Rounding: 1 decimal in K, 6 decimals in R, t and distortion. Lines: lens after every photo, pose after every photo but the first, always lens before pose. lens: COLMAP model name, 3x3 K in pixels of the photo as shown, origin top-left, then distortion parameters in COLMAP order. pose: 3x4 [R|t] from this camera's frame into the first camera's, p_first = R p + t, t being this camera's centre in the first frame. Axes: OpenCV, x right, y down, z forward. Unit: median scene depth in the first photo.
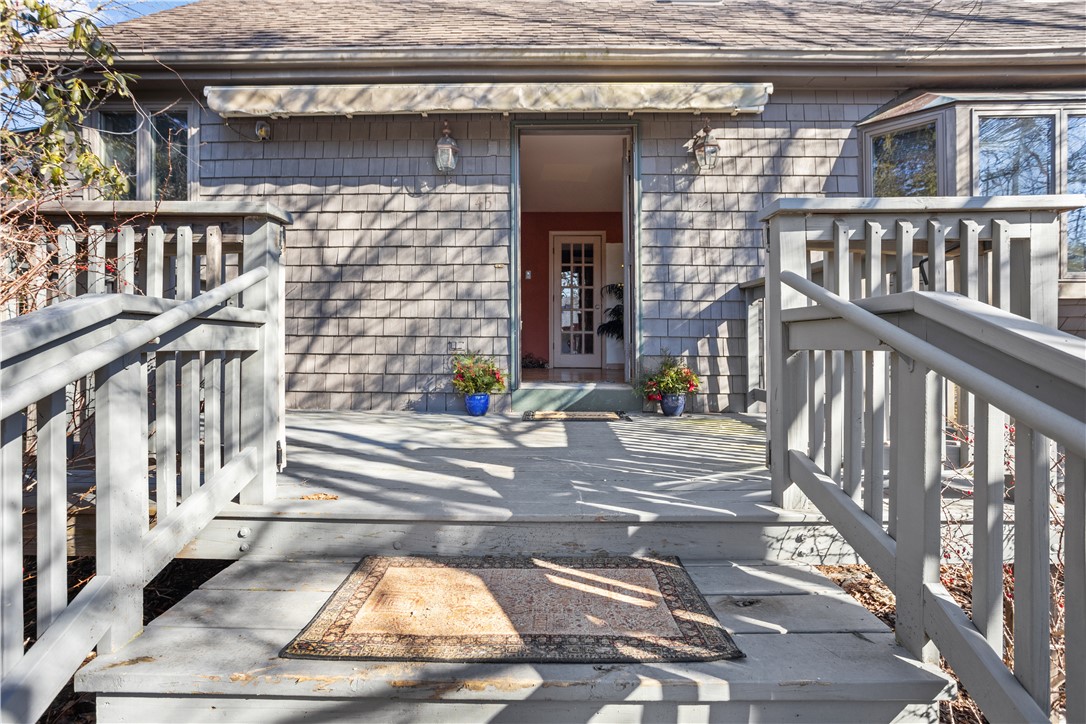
lens RADIAL K [[546.6, 0, 520.1], [0, 546.6, 334.5], [0, 0, 1]] dist [-0.038819, 0.019592]
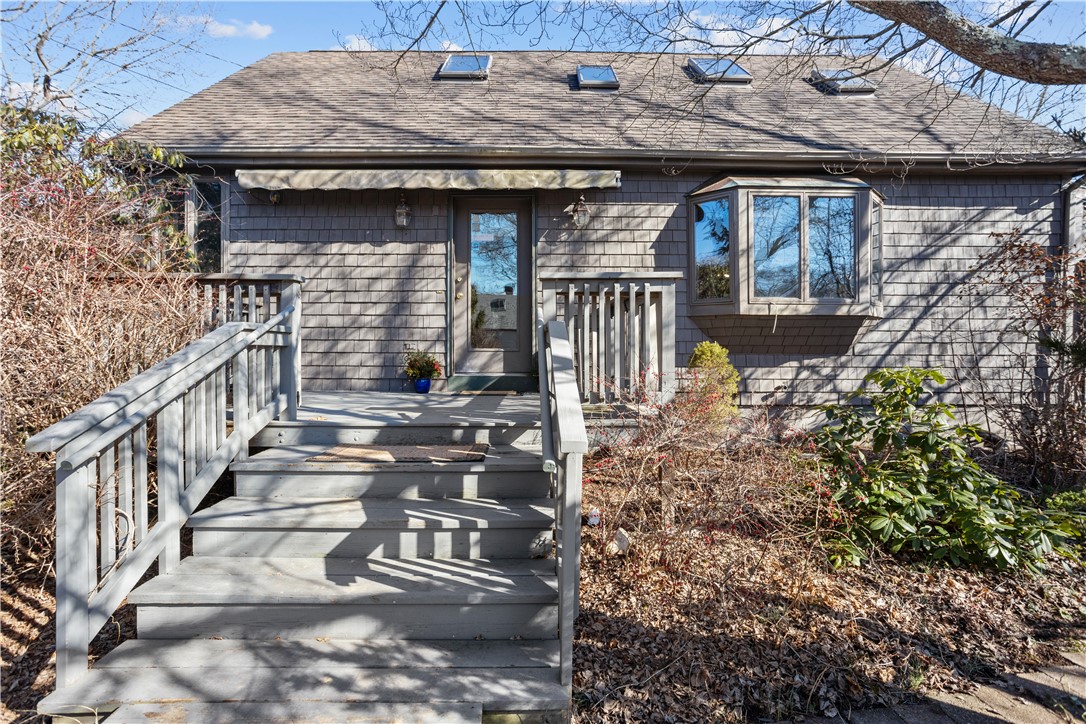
lens RADIAL K [[546.6, 0, 526.5], [0, 546.6, 335.8], [0, 0, 1]] dist [-0.038819, 0.019592]
pose [[0.999568, -0.000011, 0.029375, 0.162996], [0.000289, 0.999955, -0.009458, 0.004967], [-0.029374, 0.009462, 0.999524, -0.496239]]
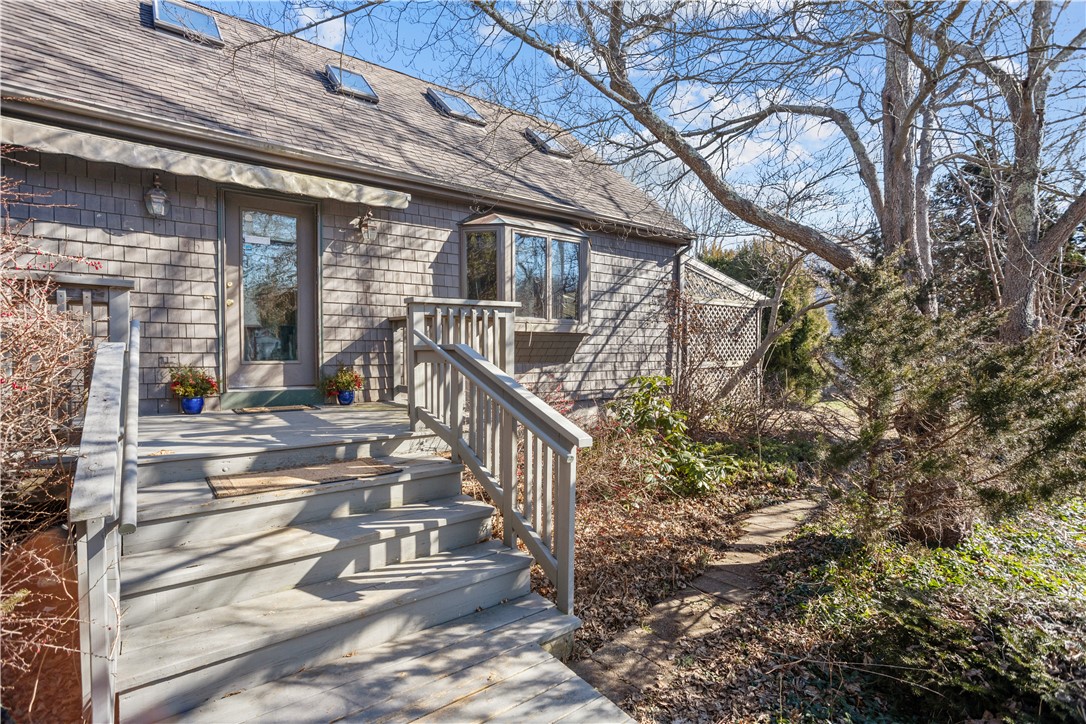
lens RADIAL K [[546.6, 0, 546.6], [0, 546.6, 352.6], [0, 0, 1]] dist [-0.038819, 0.019592]
pose [[0.771944, -0.004564, 0.635674, -0.248840], [-0.008134, 0.999821, 0.017056, -0.026574], [-0.635638, -0.018337, 0.771769, -0.512056]]
